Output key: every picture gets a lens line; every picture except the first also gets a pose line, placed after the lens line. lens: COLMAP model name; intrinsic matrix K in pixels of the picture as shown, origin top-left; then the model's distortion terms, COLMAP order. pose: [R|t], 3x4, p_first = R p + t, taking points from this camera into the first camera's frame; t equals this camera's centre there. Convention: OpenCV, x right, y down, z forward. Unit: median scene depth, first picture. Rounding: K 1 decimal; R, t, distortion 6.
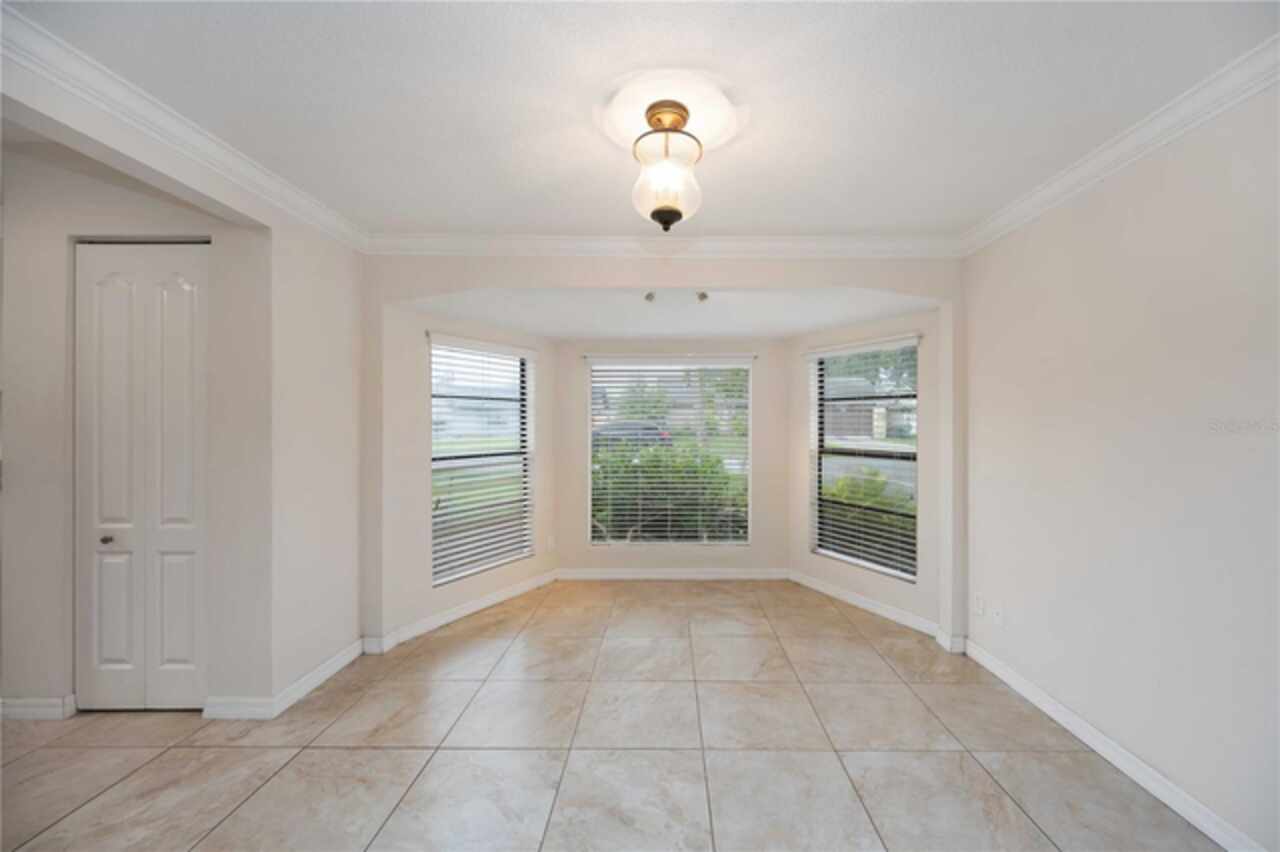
lens RADIAL K [[501.5, 0, 662.9], [0, 501.5, 420.8], [0, 0, 1]] dist [-0.000645, -0.000072]
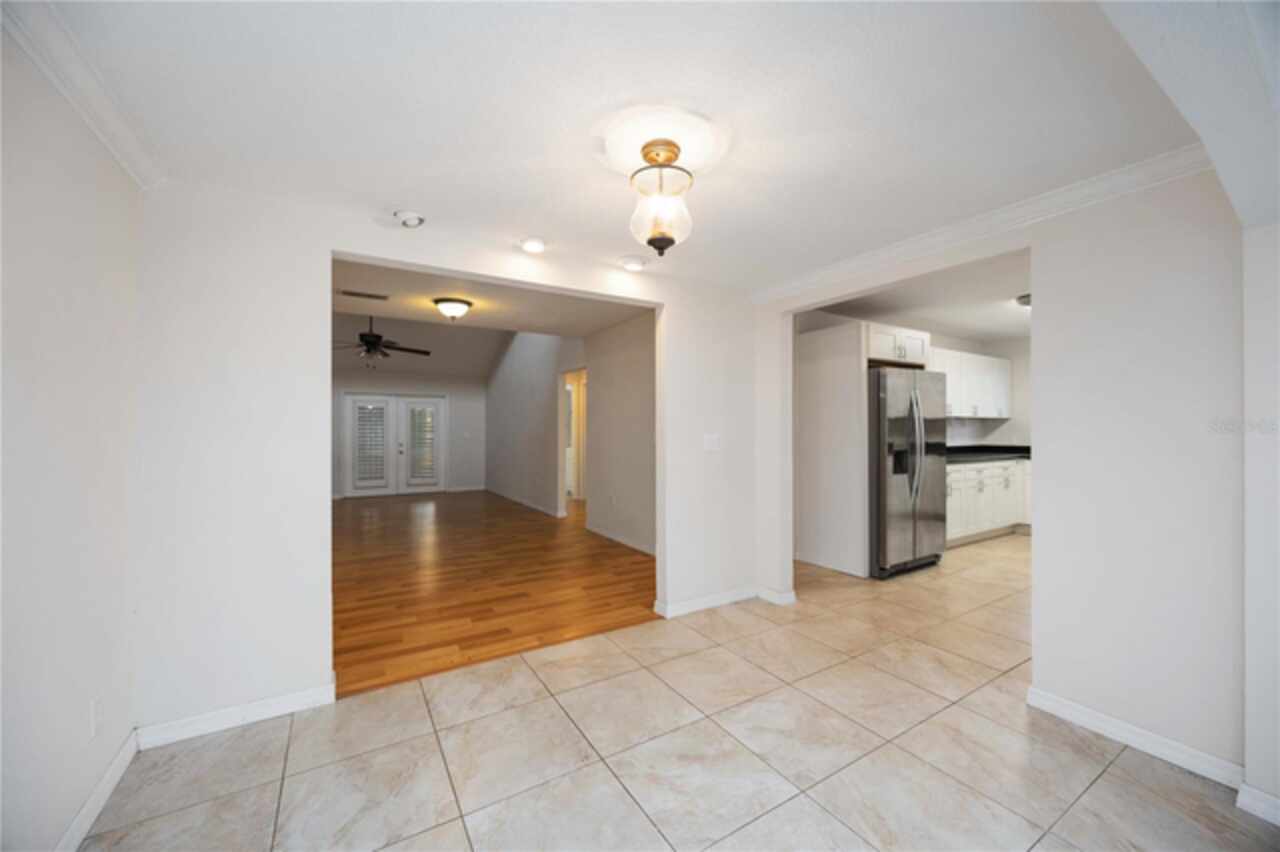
lens RADIAL K [[489.2, 0, 640.0], [0, 489.2, 426.0], [0, 0, 1]] dist [-0.001247, -0.000109]
pose [[-0.849631, -0.002210, -0.527372, 0.417095], [0.000581, 0.999987, -0.005127, 0.006673], [0.527377, -0.004662, -0.849619, 1.276970]]
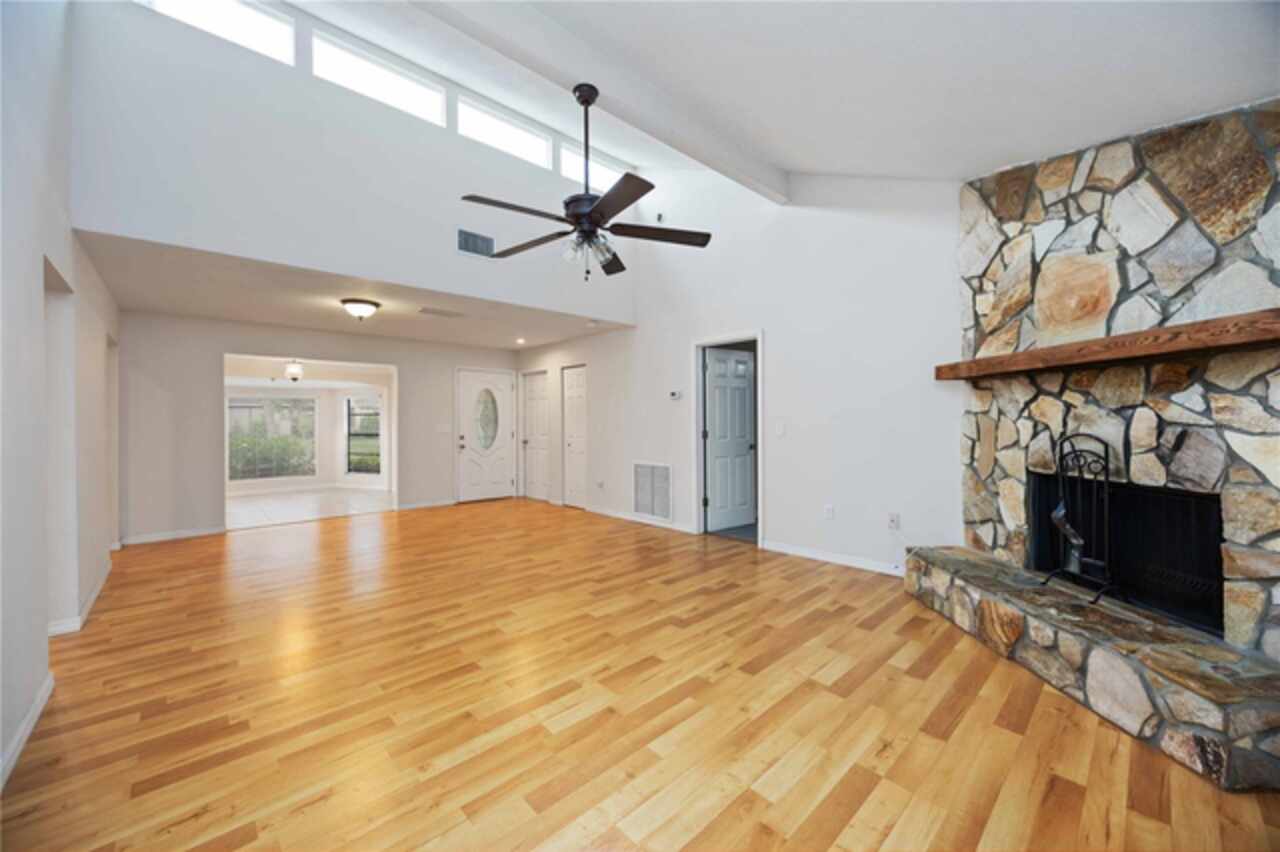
lens RADIAL K [[487.0, 0, 644.5], [0, 487.0, 419.7], [0, 0, 1]] dist [-0.001462, -0.000310]
pose [[0.721196, -0.003319, 0.692723, -0.506253], [0.011004, 0.999917, -0.006666, 0.023318], [-0.692644, 0.012430, 0.721173, -2.927366]]
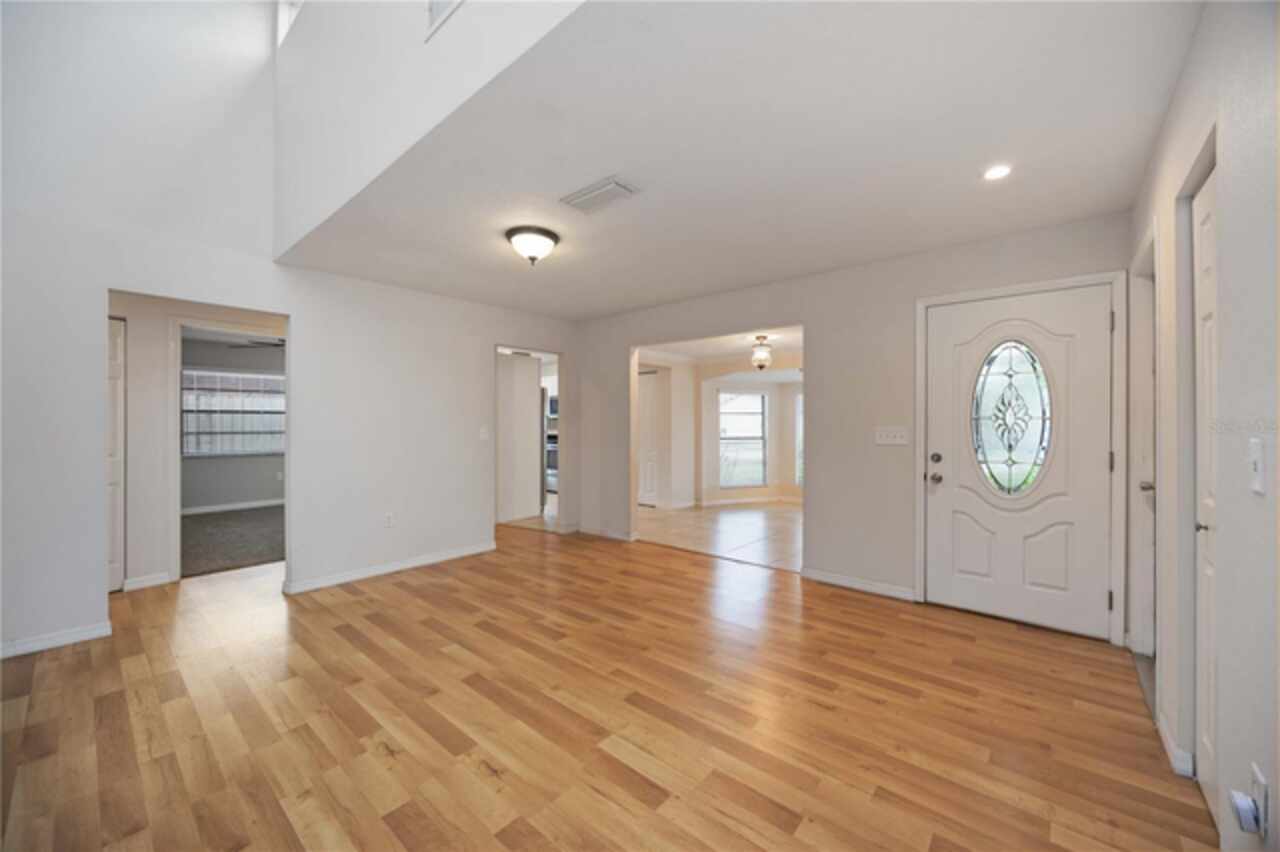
lens RADIAL K [[489.6, 0, 630.3], [0, 489.6, 424.7], [0, 0, 1]] dist [-0.001161, -0.000200]
pose [[0.751601, 0.000344, -0.659618, 1.066830], [-0.001151, 0.999999, -0.000789, 0.011496], [0.659617, 0.001352, 0.751601, -1.486981]]
